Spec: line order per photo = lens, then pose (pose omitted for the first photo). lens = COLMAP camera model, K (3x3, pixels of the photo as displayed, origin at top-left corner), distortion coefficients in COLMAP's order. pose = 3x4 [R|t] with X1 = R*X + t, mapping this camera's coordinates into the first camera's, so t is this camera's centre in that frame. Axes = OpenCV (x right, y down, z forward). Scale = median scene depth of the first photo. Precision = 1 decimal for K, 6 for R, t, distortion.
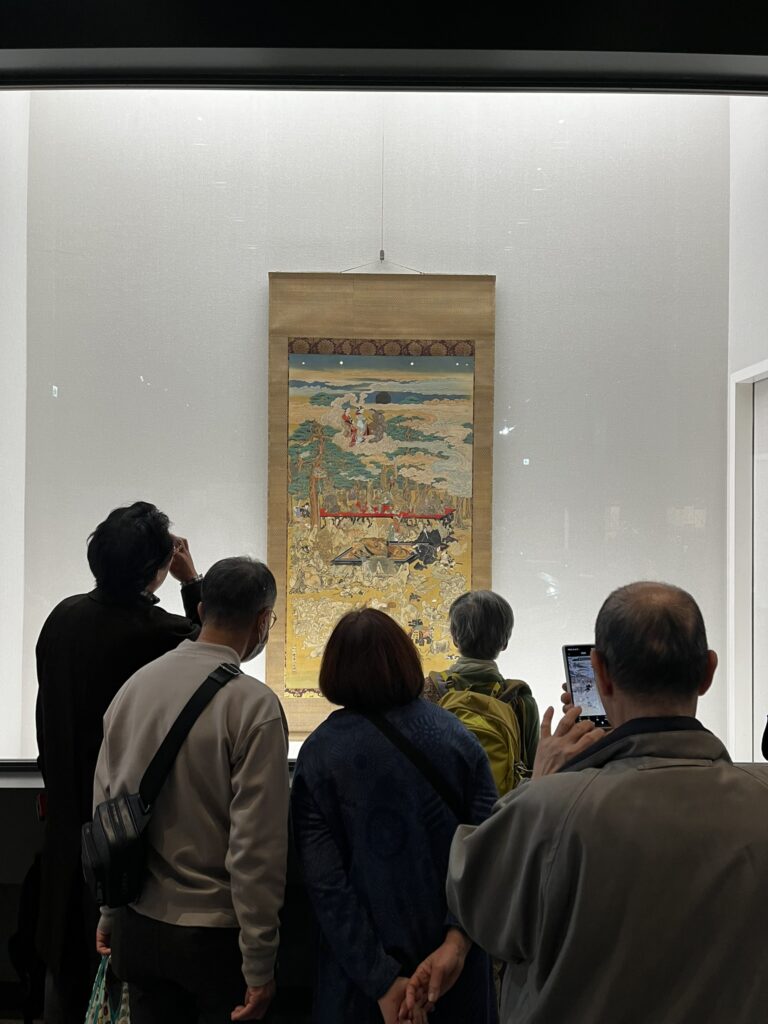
lens RADIAL K [[771.4, 0, 383.1], [0, 771.4, 502.5], [0, 0, 1]] dist [0.014015, 0.000385]
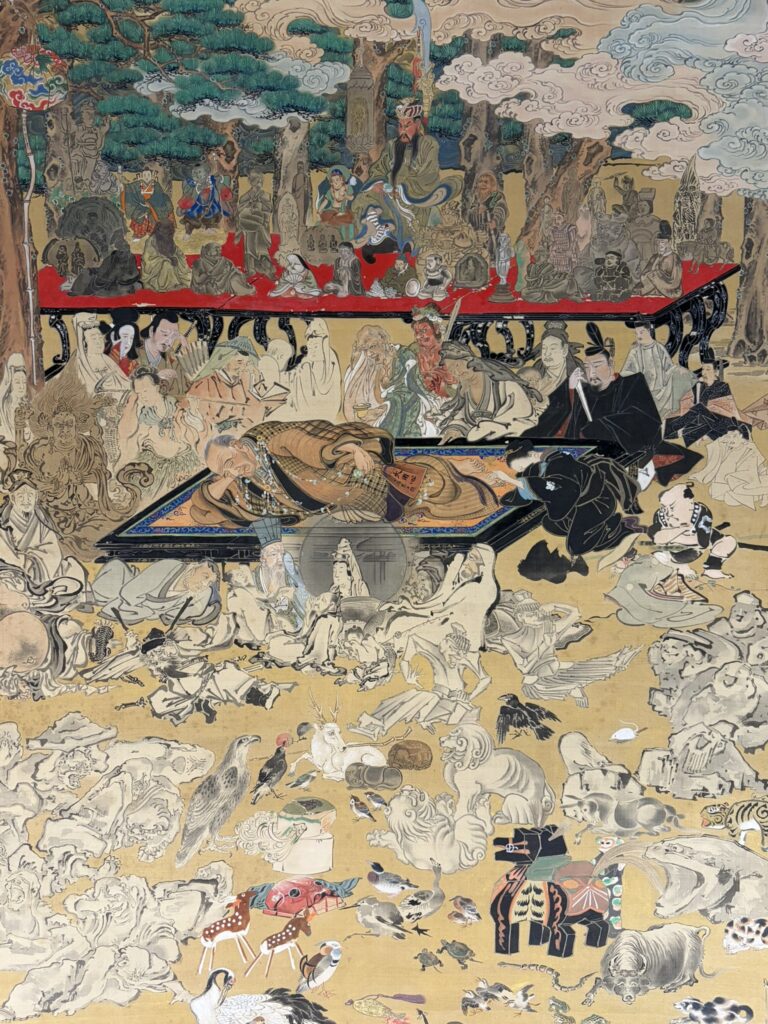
lens RADIAL K [[897.7, 0, 381.3], [0, 897.7, 516.2], [0, 0, 1]] dist [0.009356, 0.003220]
pose [[0.999838, -0.009792, -0.015098, 0.007741], [0.010609, 0.998430, 0.055006, 0.057856], [0.014536, -0.055157, 0.998372, 0.771044]]
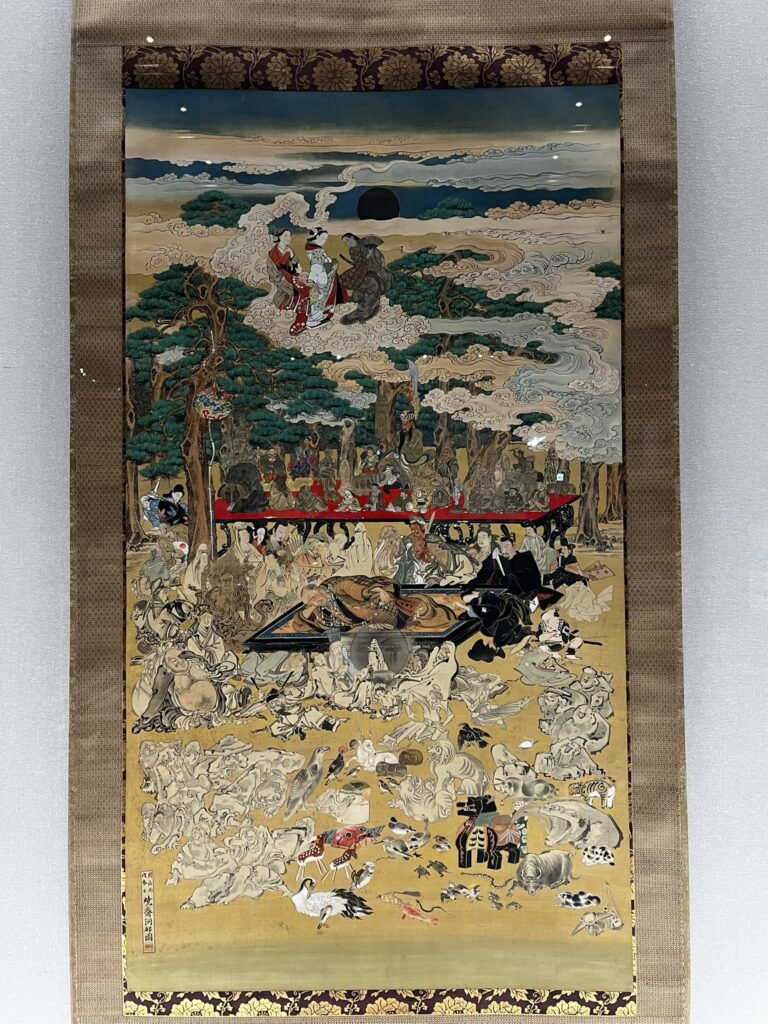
lens RADIAL K [[804.4, 0, 384.0], [0, 804.4, 513.6], [0, 0, 1]] dist [0.027288, -0.026727]
pose [[0.999778, -0.017725, -0.011382, 0.004629], [0.017466, 0.999595, -0.022457, 0.024282], [0.011775, 0.022253, 0.999683, 0.610733]]
